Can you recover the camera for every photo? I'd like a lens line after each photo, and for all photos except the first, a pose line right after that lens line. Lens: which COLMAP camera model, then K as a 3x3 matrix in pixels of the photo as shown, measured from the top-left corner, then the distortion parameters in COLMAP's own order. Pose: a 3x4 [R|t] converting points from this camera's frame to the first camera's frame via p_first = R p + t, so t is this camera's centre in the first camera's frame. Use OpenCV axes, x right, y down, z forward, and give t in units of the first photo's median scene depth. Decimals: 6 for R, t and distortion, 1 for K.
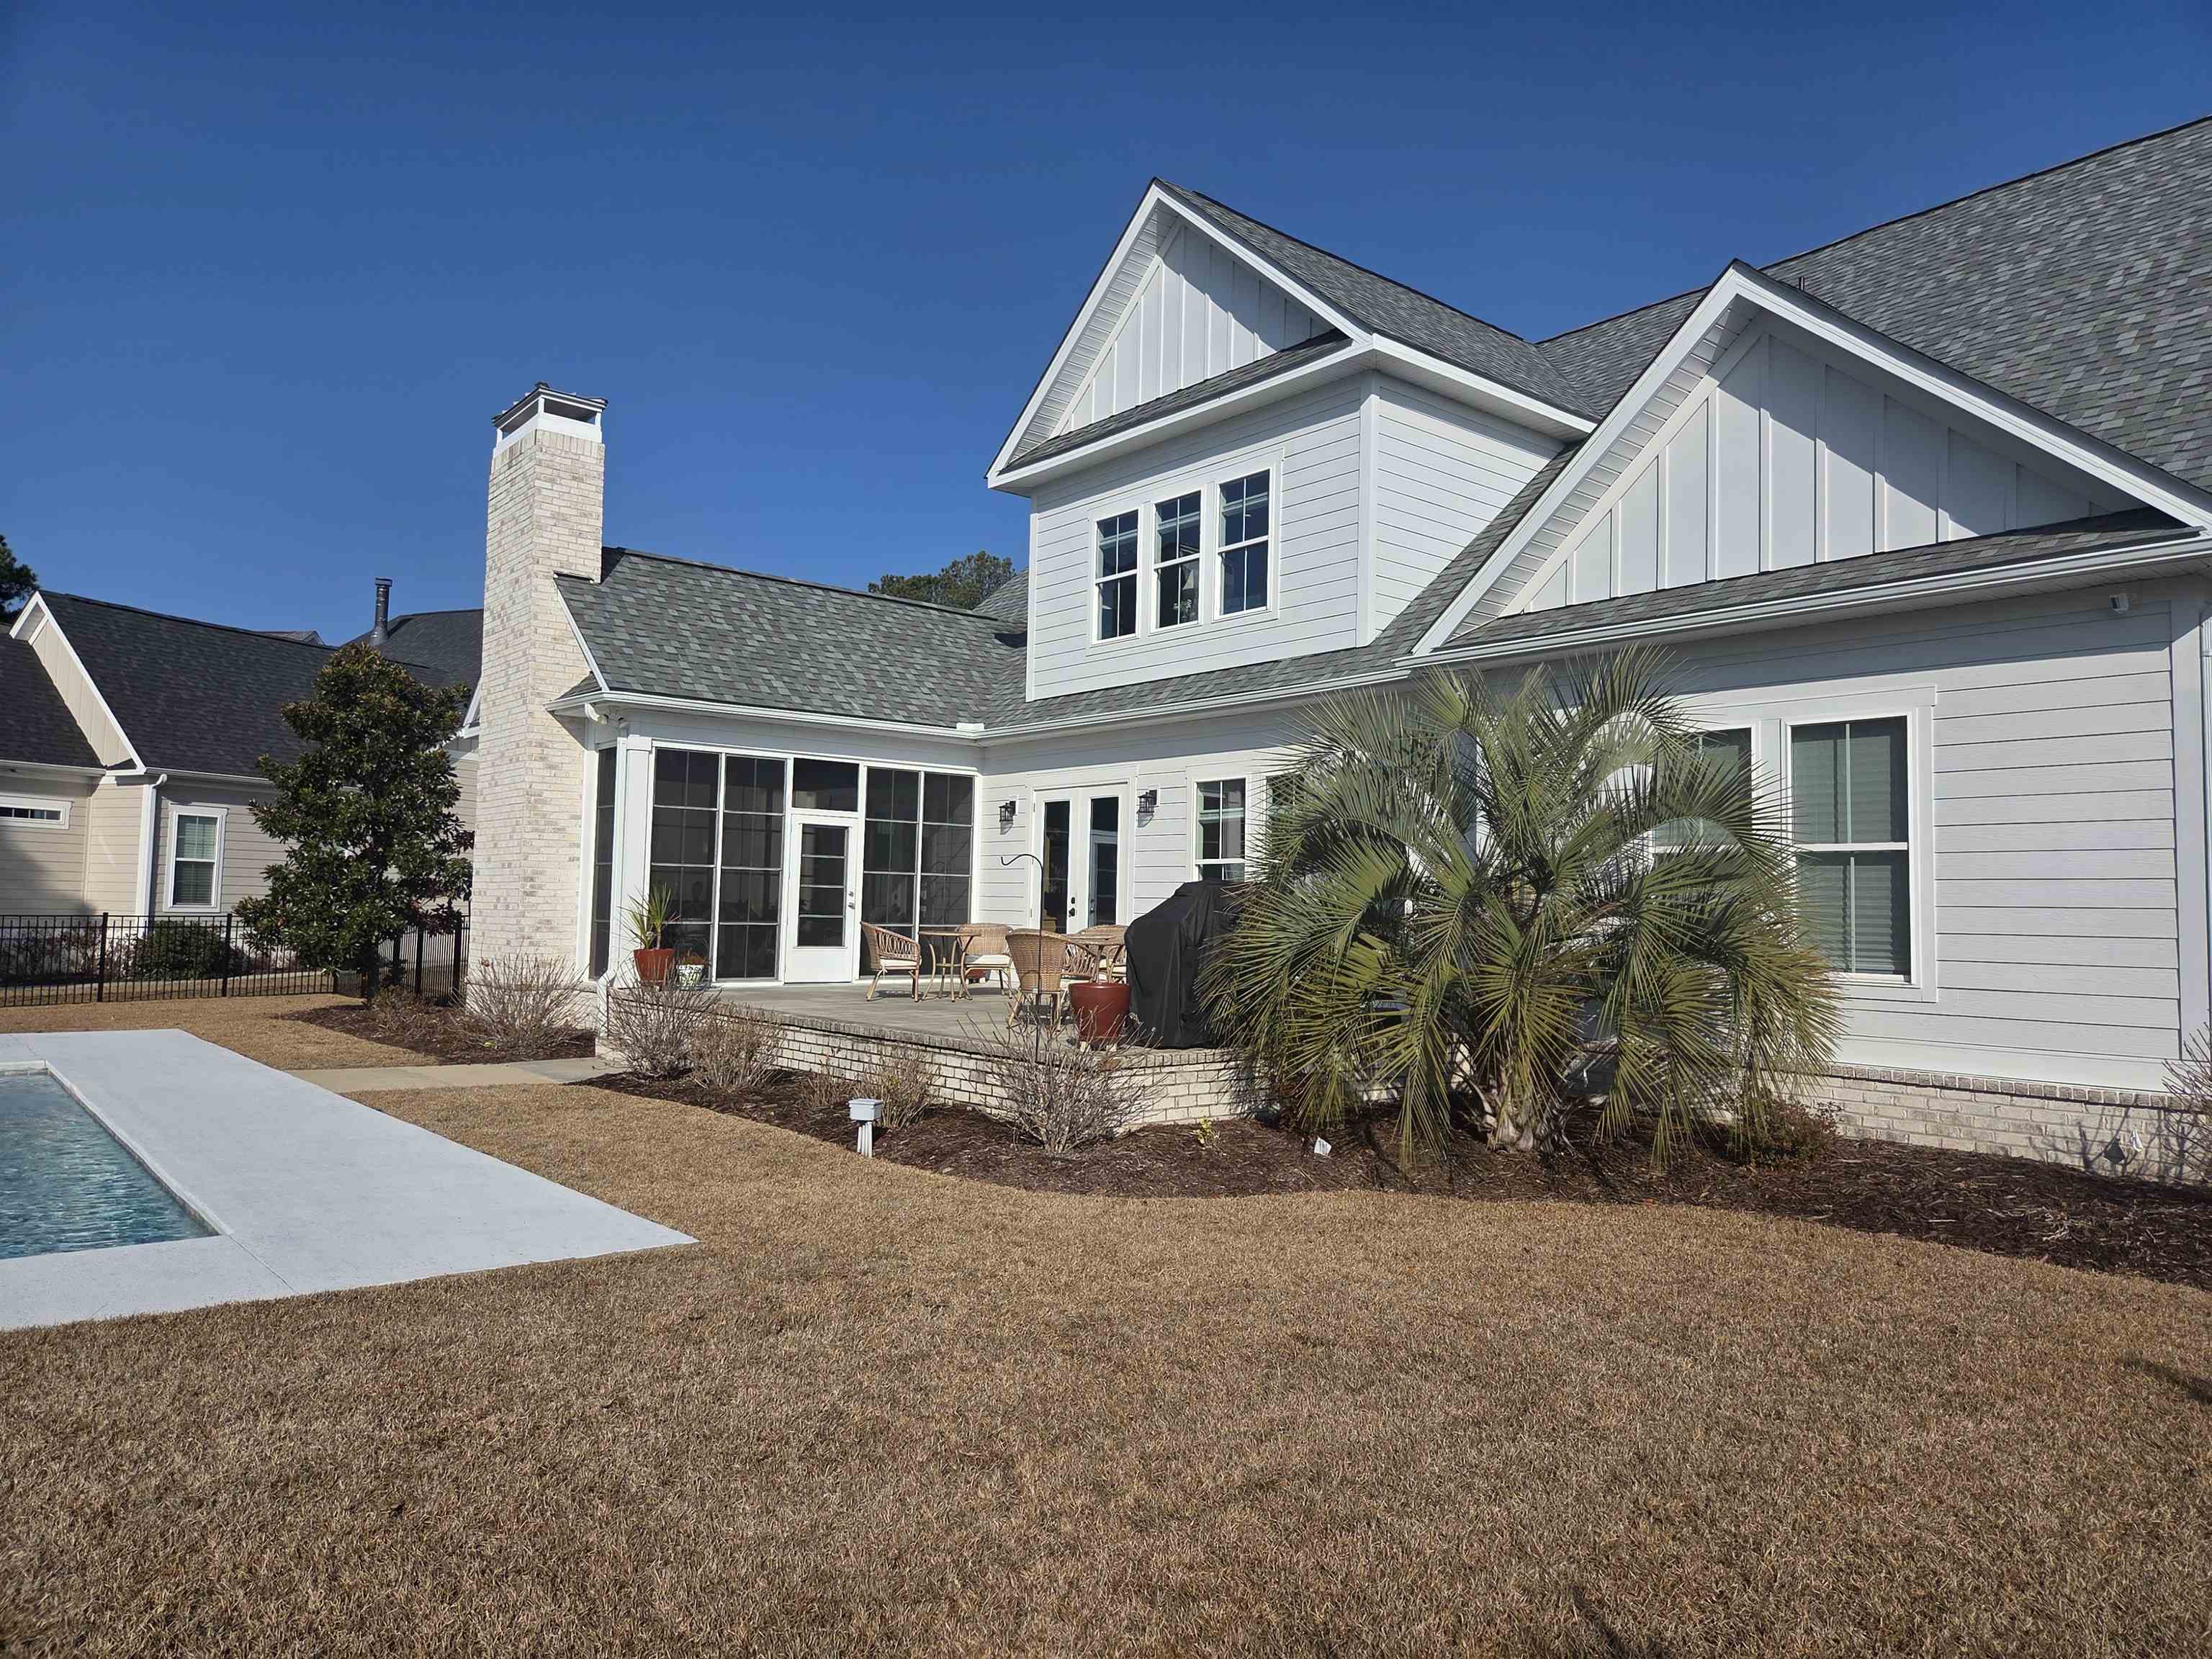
lens RADIAL K [[1444.3, 0, 1106.0], [0, 1444.3, 829.5], [0, 0, 1]] dist [0.072630, -0.061503]
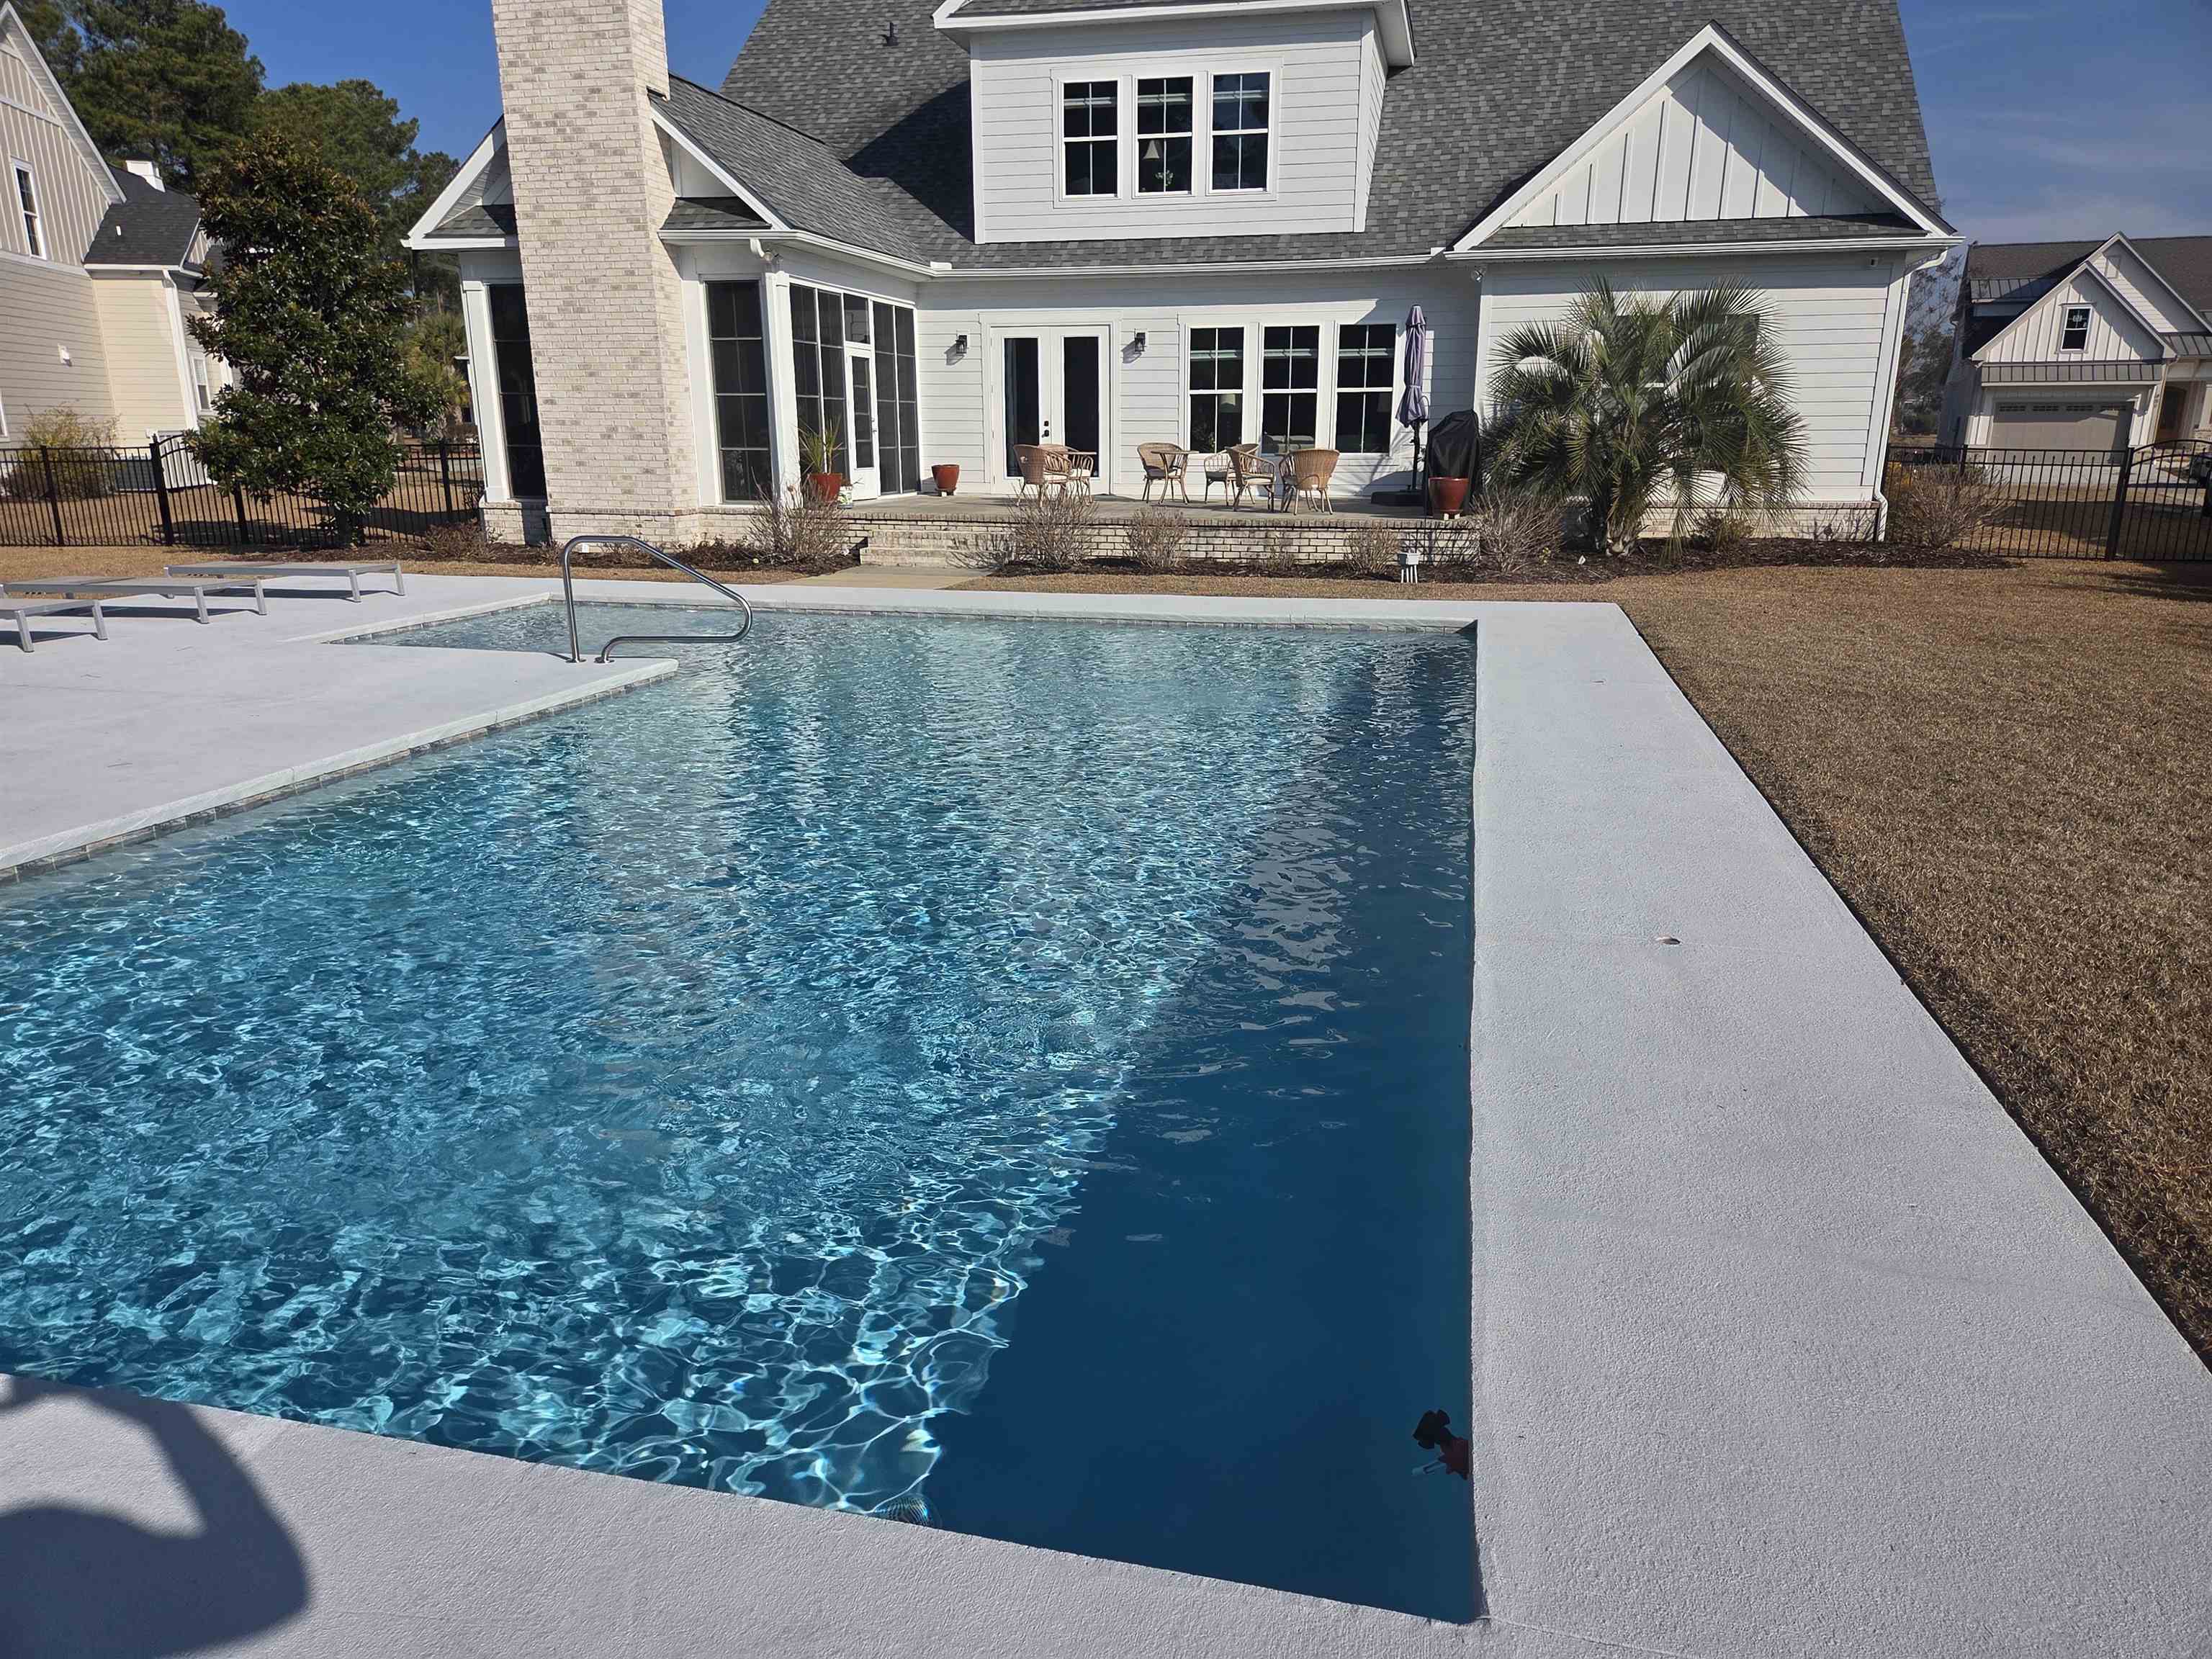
lens RADIAL K [[1444.3, 0, 1106.0], [0, 1444.3, 829.5], [0, 0, 1]] dist [0.072630, -0.061503]
pose [[0.809425, -0.175471, 0.560394, -0.796707], [-0.016781, 0.947009, 0.320767, -0.023544], [-0.586984, -0.269041, 0.763588, -0.088206]]
